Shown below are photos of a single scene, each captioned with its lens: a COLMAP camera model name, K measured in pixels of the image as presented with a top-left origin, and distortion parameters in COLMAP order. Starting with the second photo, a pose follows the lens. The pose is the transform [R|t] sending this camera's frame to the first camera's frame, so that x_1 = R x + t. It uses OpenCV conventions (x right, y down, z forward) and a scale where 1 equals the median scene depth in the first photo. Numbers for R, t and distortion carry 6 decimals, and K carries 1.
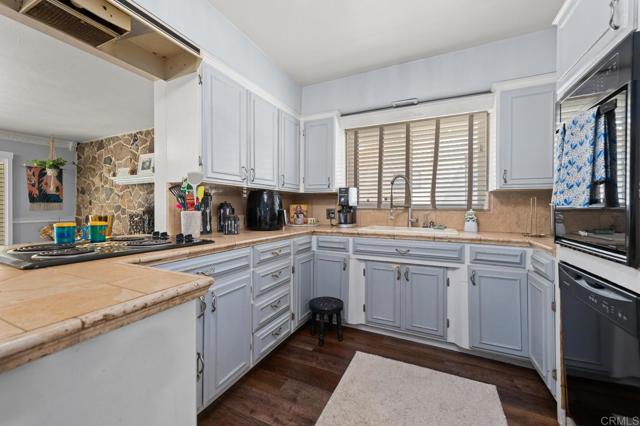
lens RADIAL K [[260.1, 0, 314.8], [0, 260.1, 209.6], [0, 0, 1]] dist [0.002024, 0.000203]
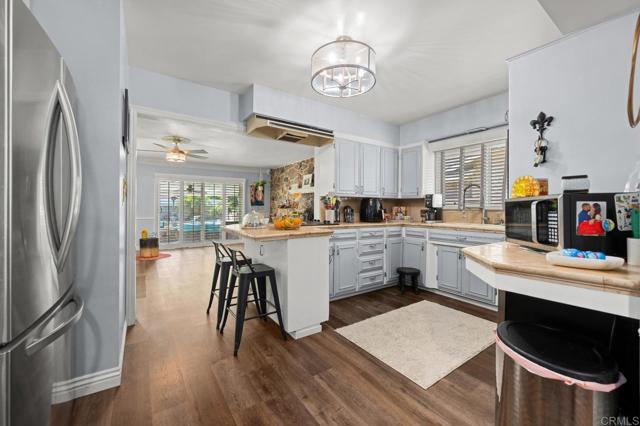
lens RADIAL K [[260.1, 0, 314.8], [0, 260.1, 209.6], [0, 0, 1]] dist [0.002024, 0.000203]
pose [[0.867364, 0.003539, -0.497661, 0.316842], [-0.006578, 0.999969, -0.004353, 0.008293], [0.497631, 0.007049, 0.867360, -0.600522]]
